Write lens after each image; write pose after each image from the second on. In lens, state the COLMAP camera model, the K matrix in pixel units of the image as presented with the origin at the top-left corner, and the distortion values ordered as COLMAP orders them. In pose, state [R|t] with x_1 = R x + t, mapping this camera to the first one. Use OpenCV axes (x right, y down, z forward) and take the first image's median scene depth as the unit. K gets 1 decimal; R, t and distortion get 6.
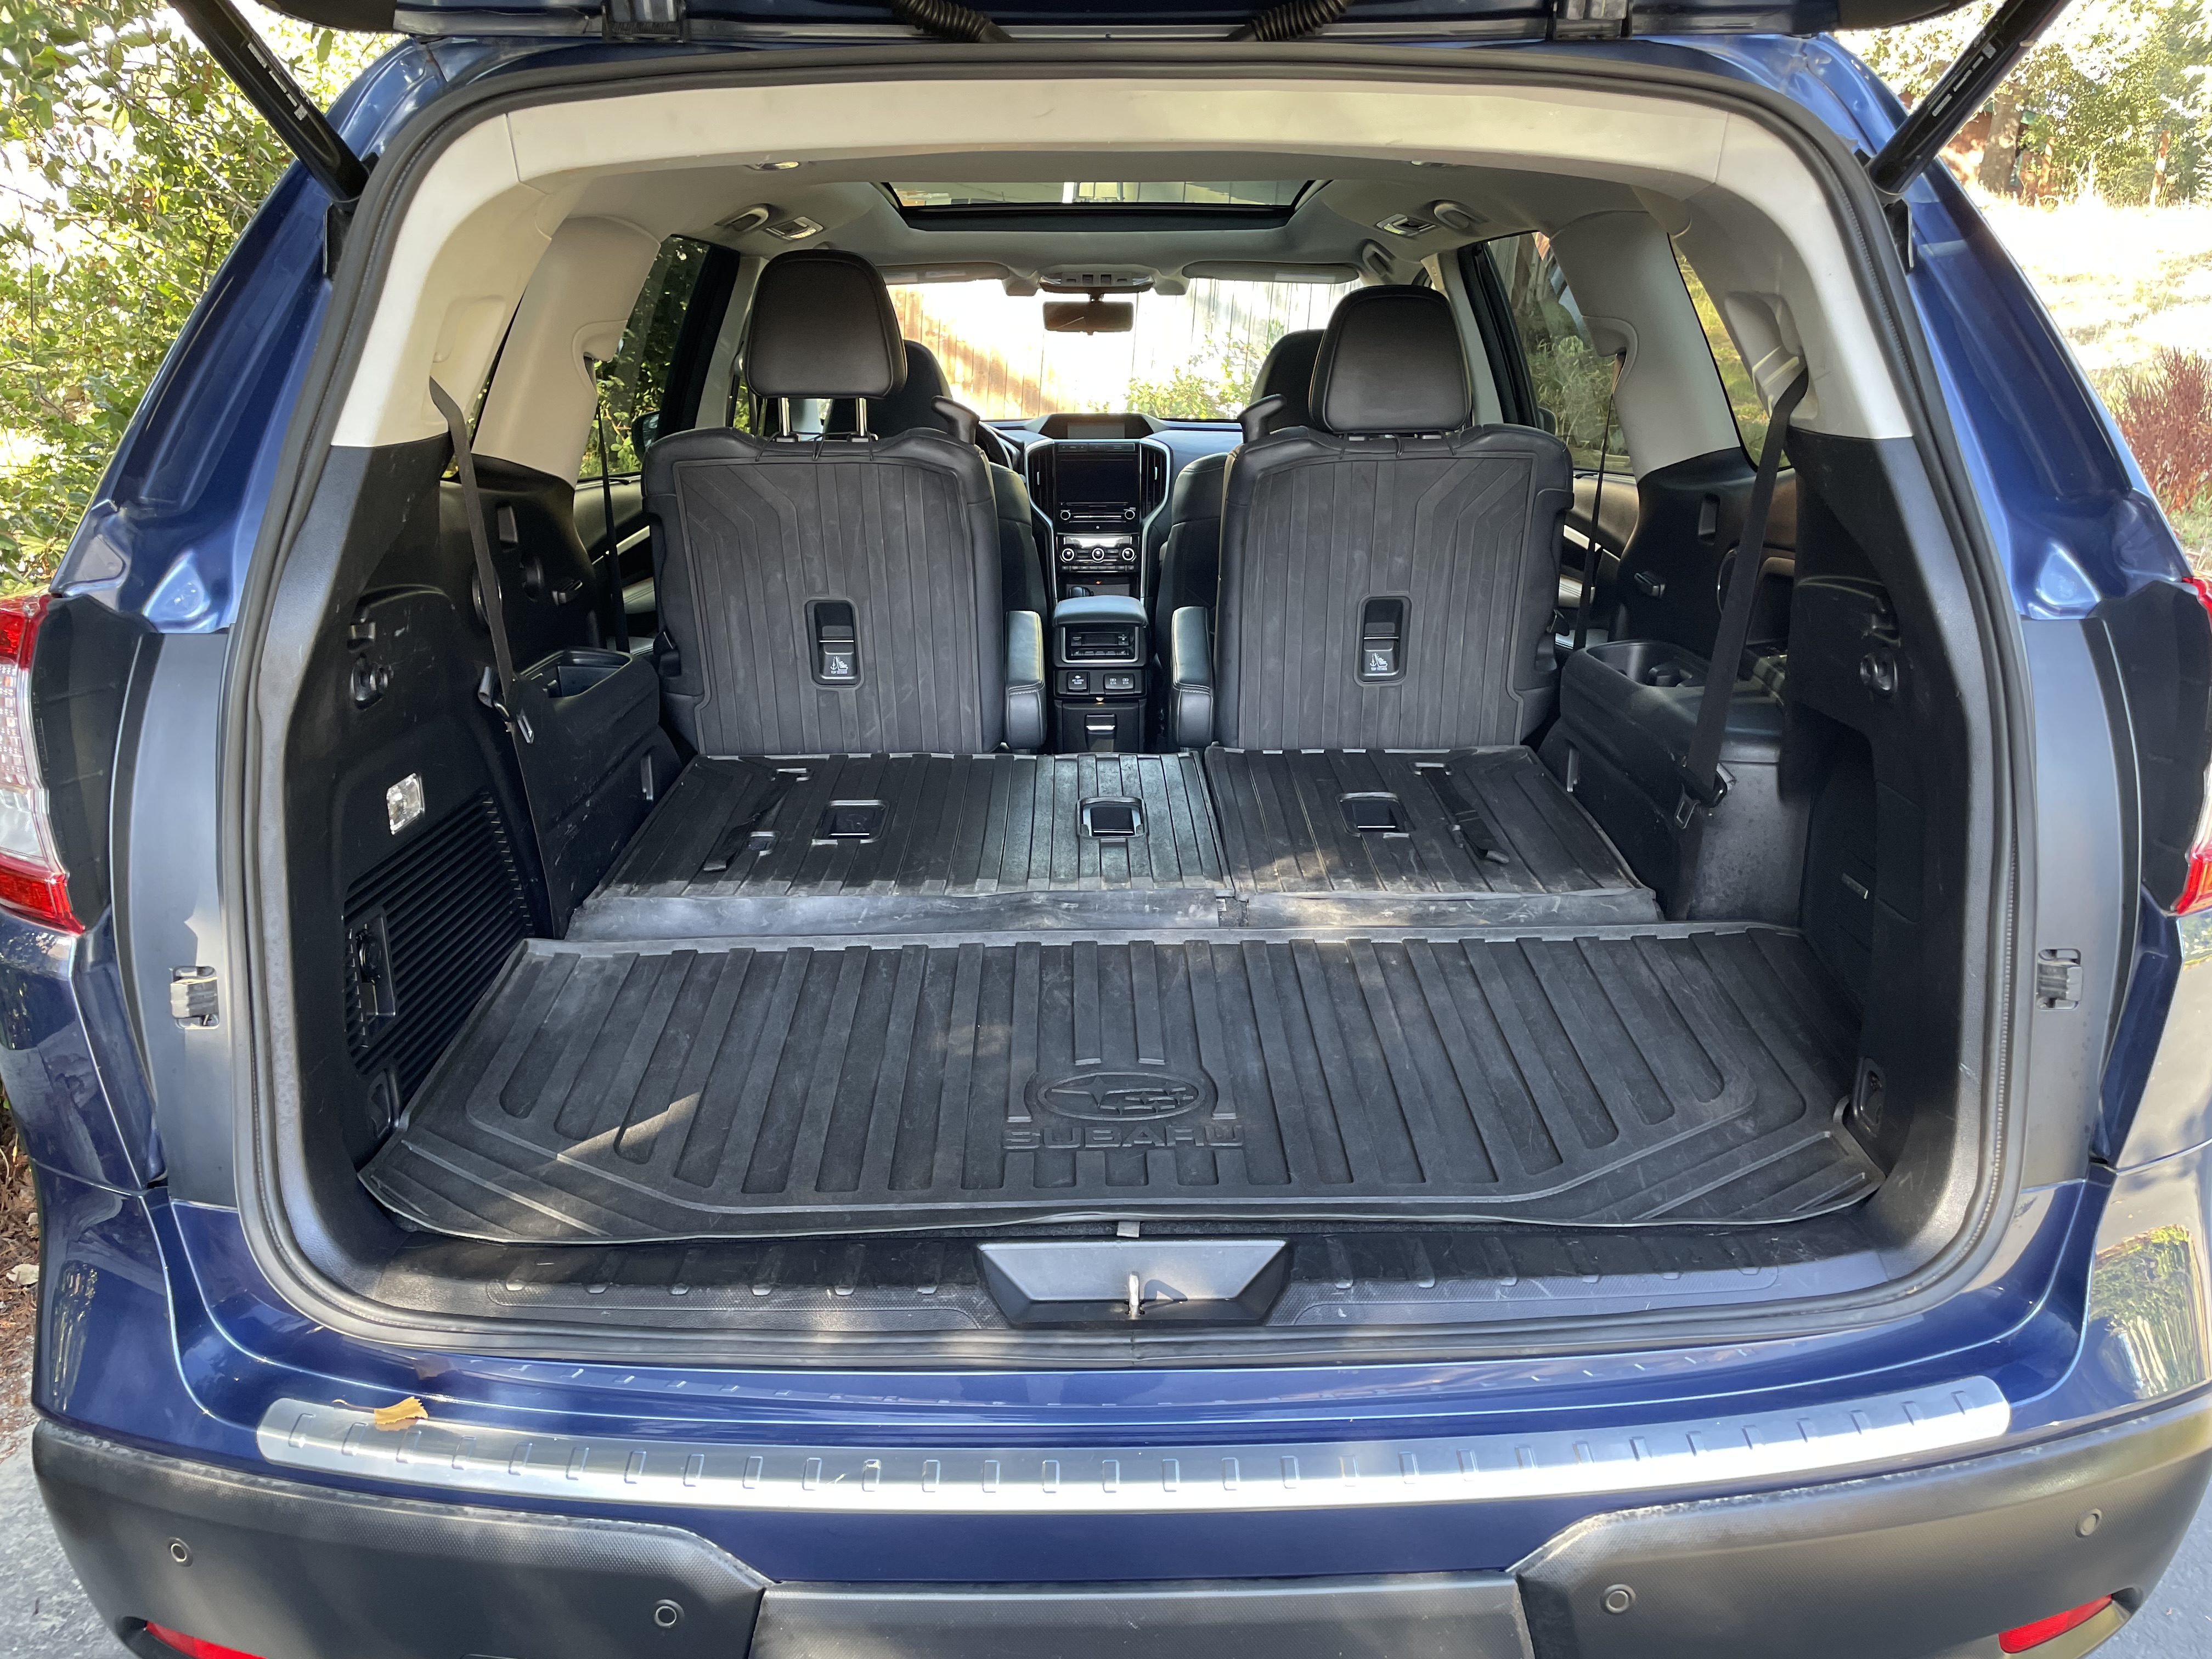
lens RADIAL K [[1665.9, 0, 1106.0], [0, 1665.9, 829.5], [0, 0, 1]] dist [0.099026, -0.126284]
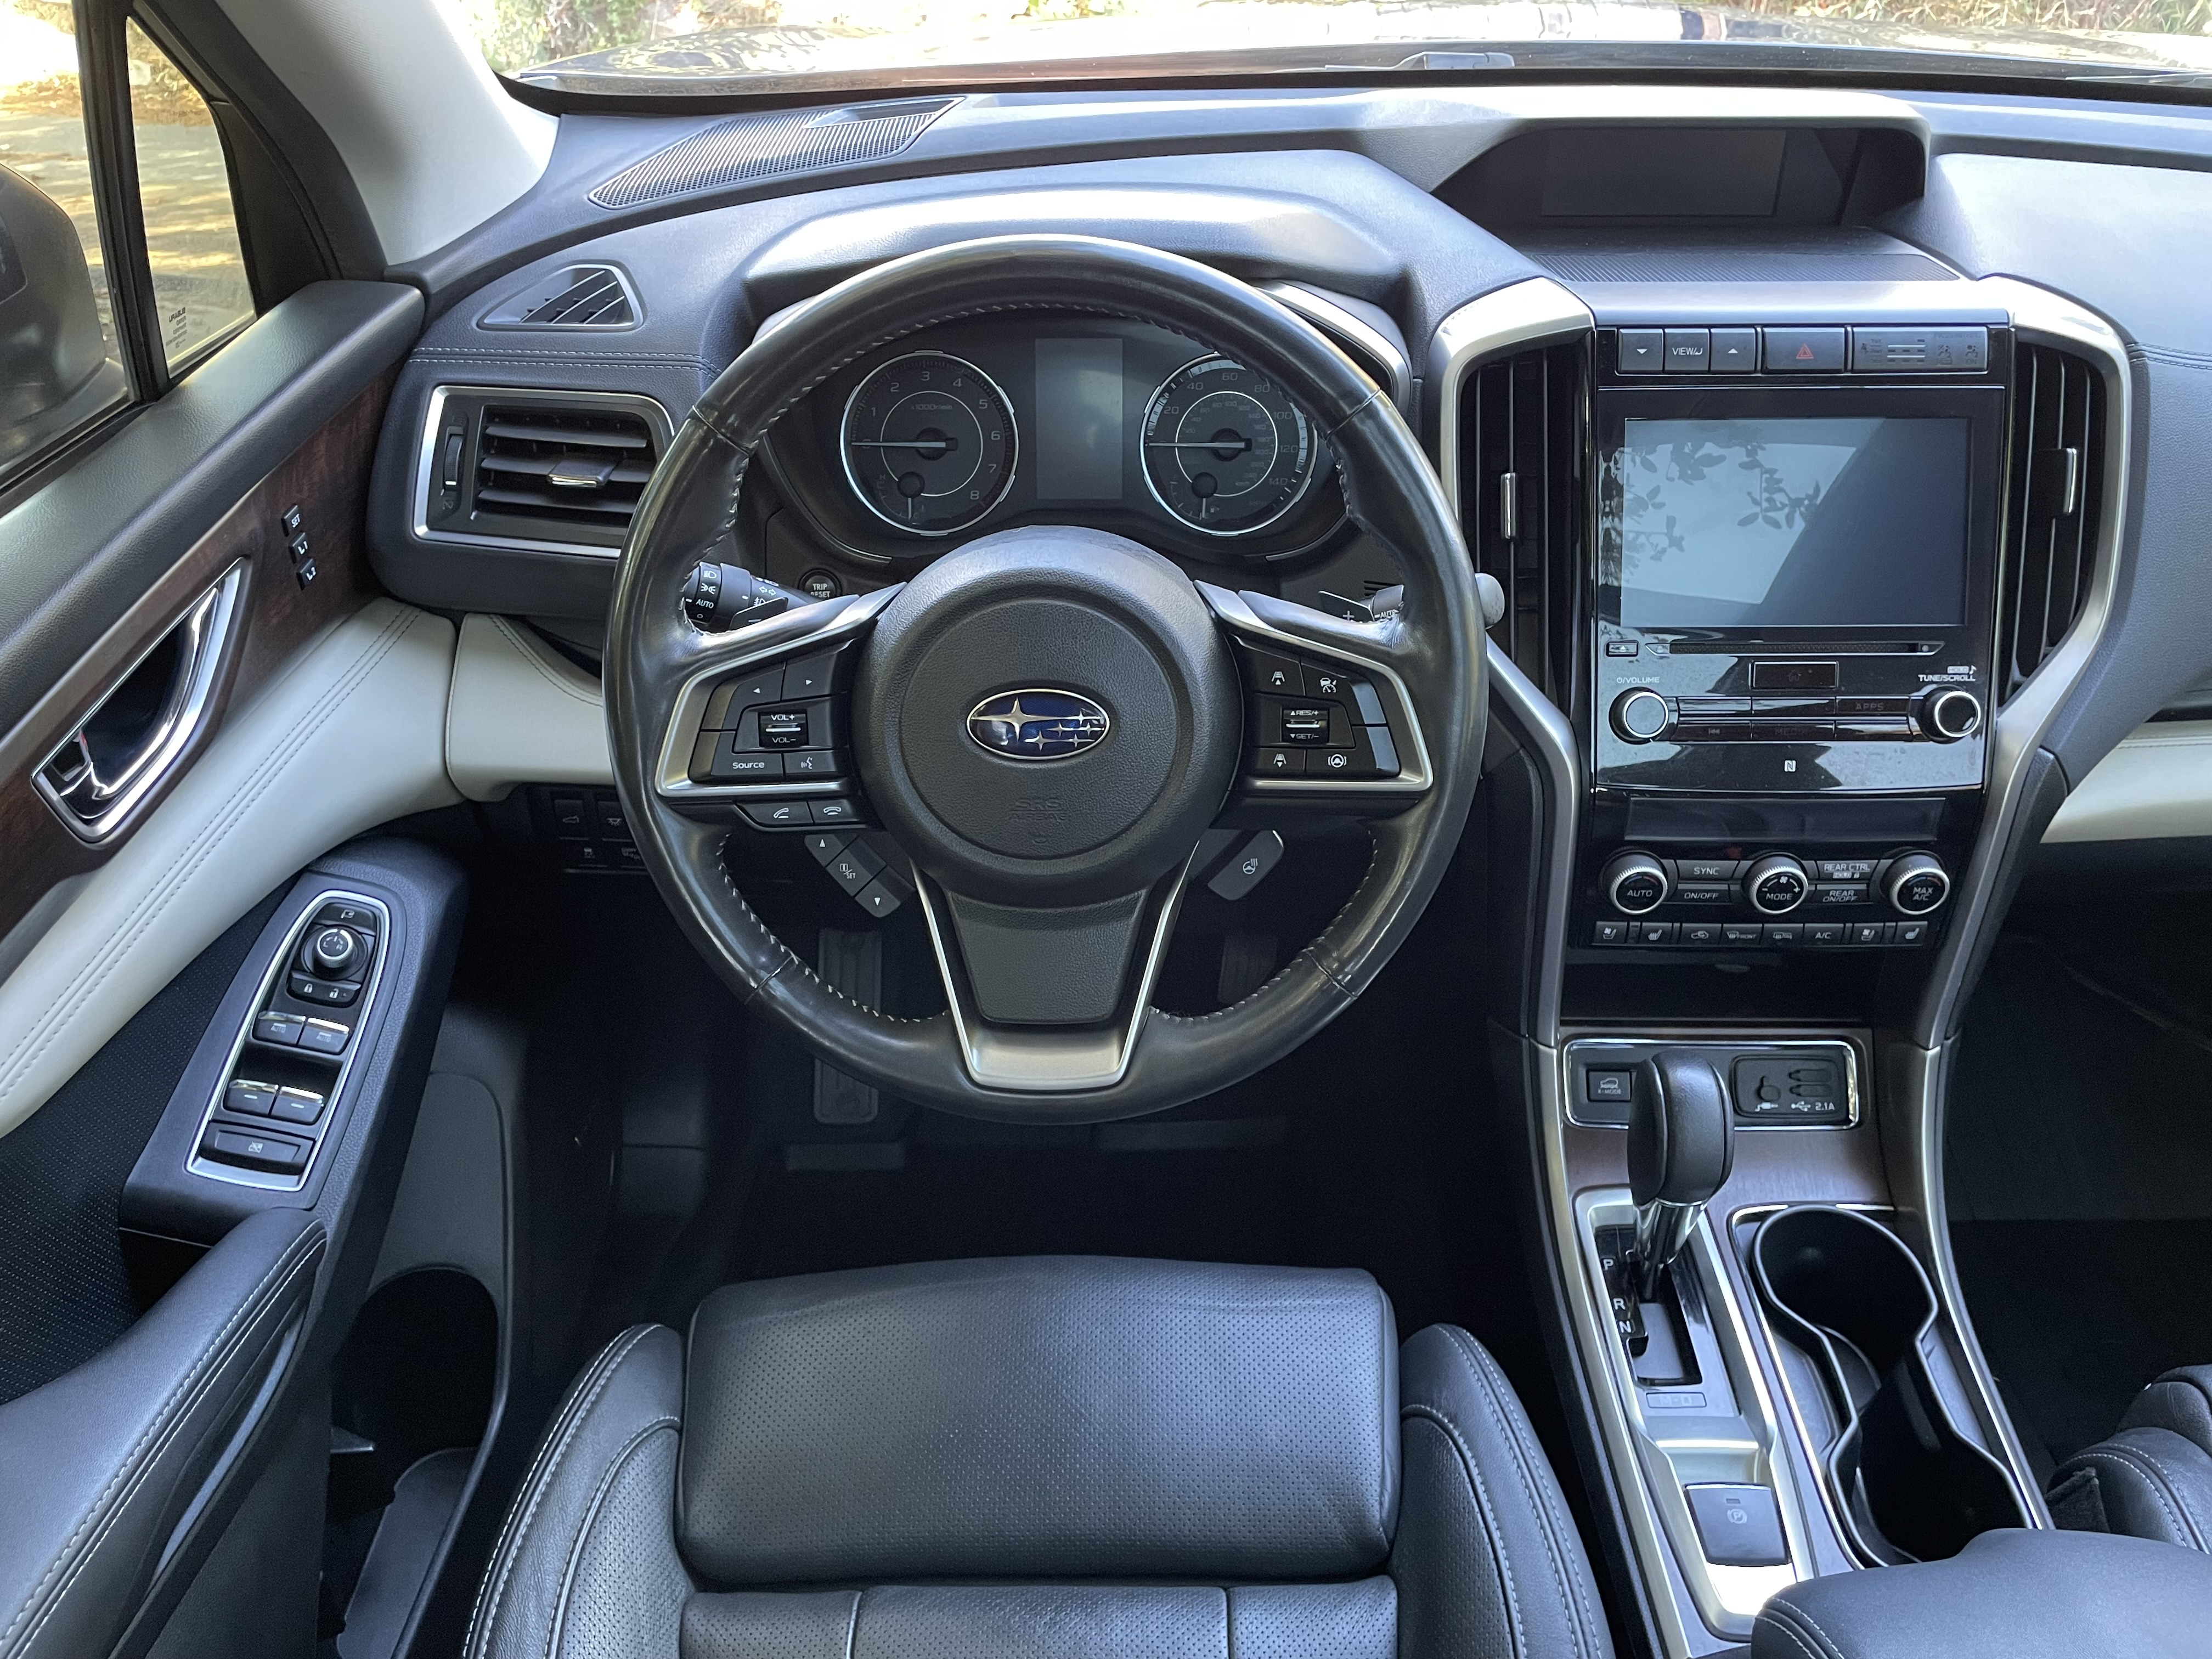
lens RADIAL K [[1665.9, 0, 1106.0], [0, 1665.9, 829.5], [0, 0, 1]] dist [0.099026, -0.126284]
pose [[0.999886, 0.015106, -0.000152, -0.225565], [-0.014318, 0.950855, 0.309304, -0.580236], [0.004816, -0.309267, 0.950963, 1.926032]]
